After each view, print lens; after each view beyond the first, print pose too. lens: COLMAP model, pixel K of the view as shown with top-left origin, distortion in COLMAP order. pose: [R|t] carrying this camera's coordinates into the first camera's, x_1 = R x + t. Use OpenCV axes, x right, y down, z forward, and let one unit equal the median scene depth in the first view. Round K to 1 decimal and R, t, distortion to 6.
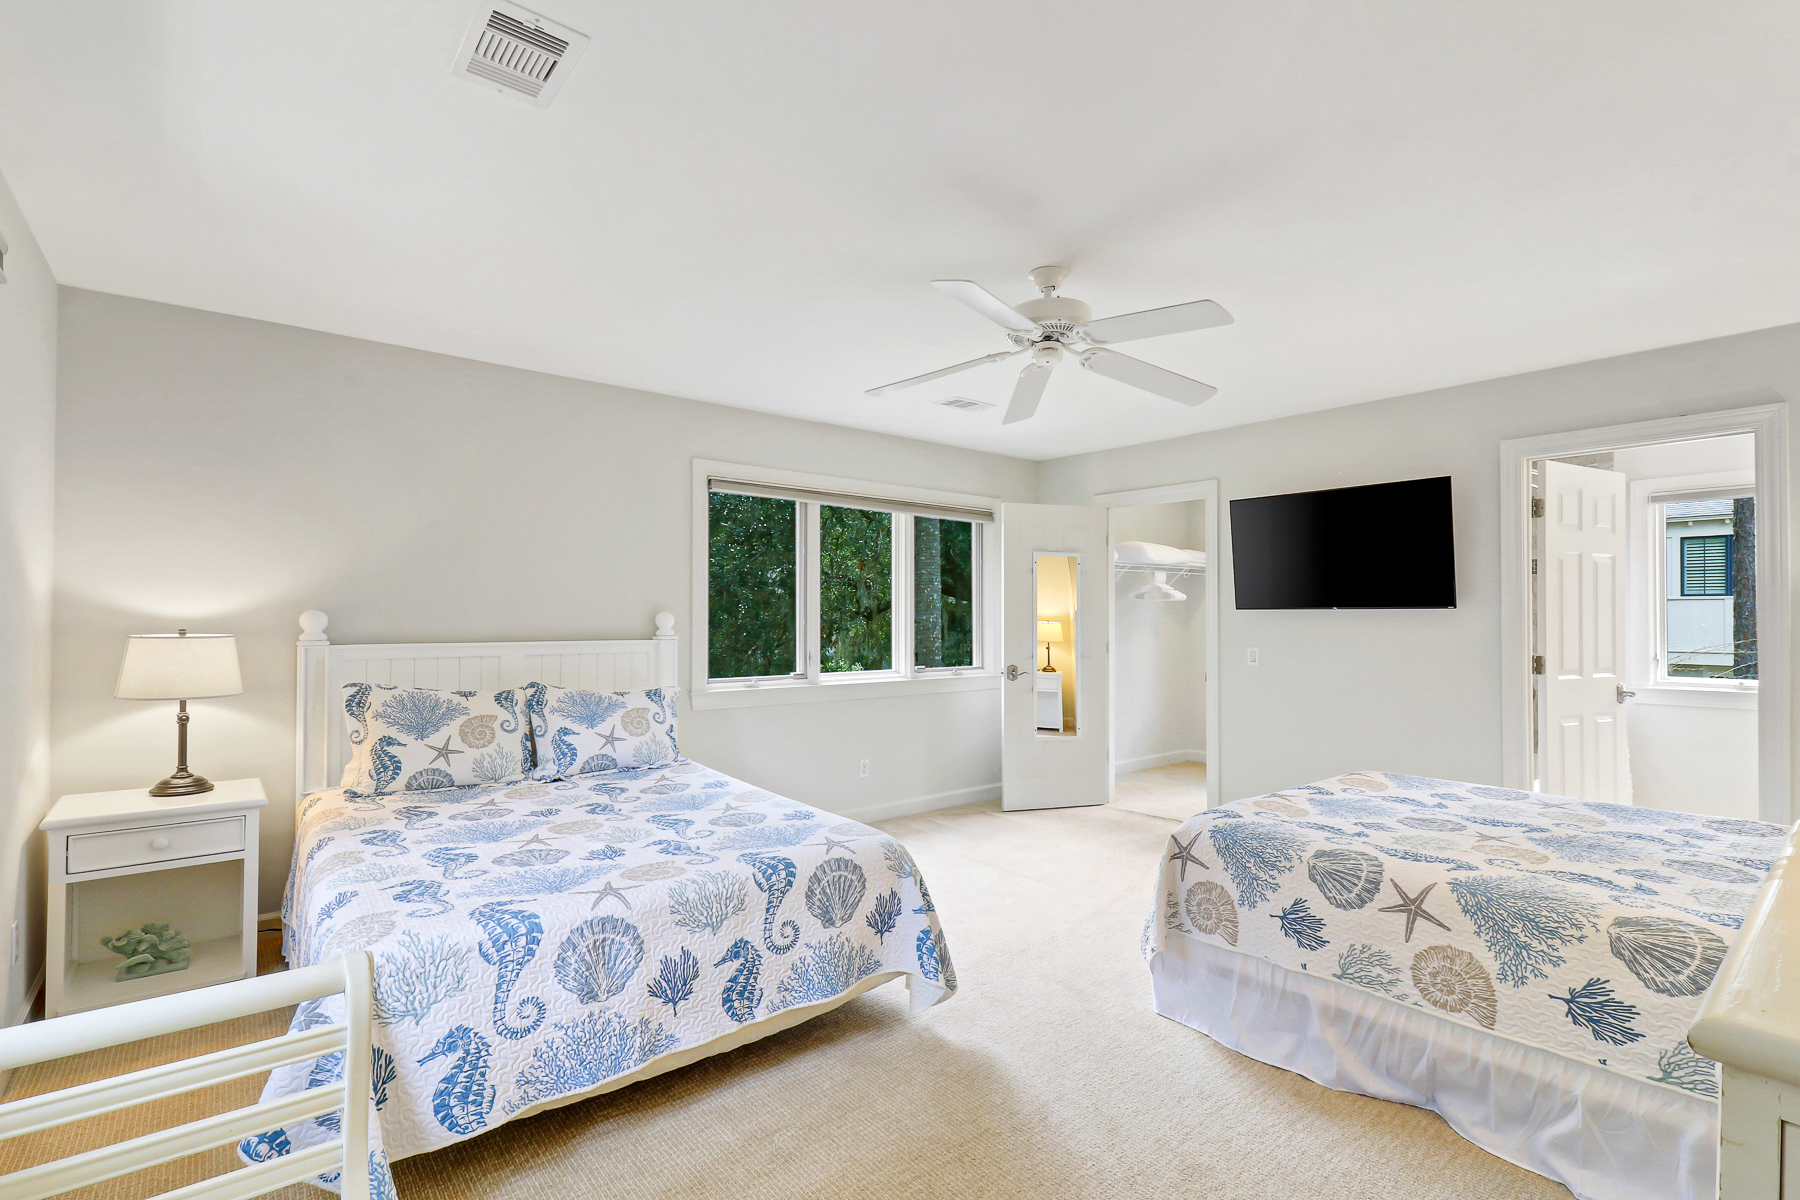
lens RADIAL K [[830.7, 0, 906.6], [0, 830.7, 612.6], [0, 0, 1]] dist [0.002768, -0.004219]
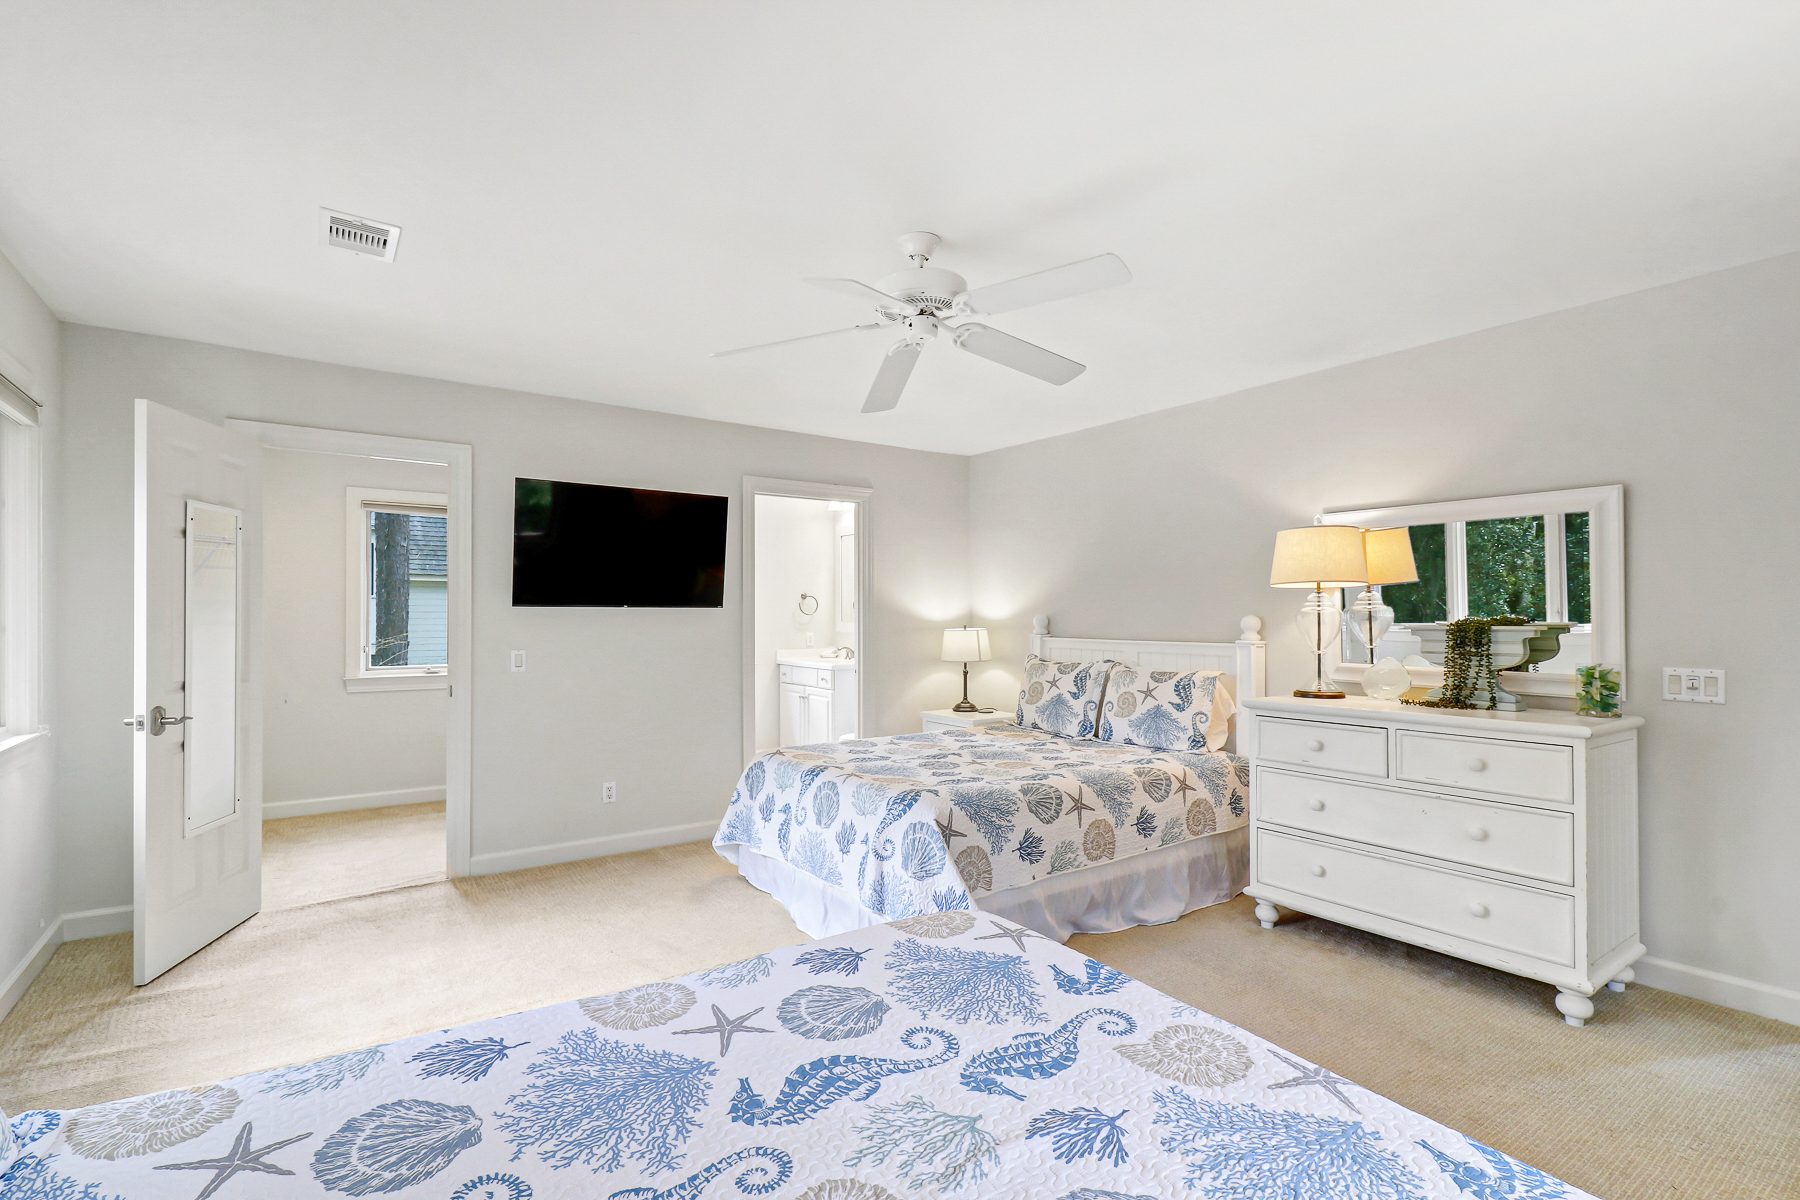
lens RADIAL K [[830.7, 0, 903.6], [0, 830.7, 599.2], [0, 0, 1]] dist [0.002768, -0.004219]
pose [[0.066410, 0.018660, 0.997618, -0.857090], [-0.005401, 0.999817, -0.018342, 0.005104], [-0.997778, -0.004170, 0.066499, 1.103509]]
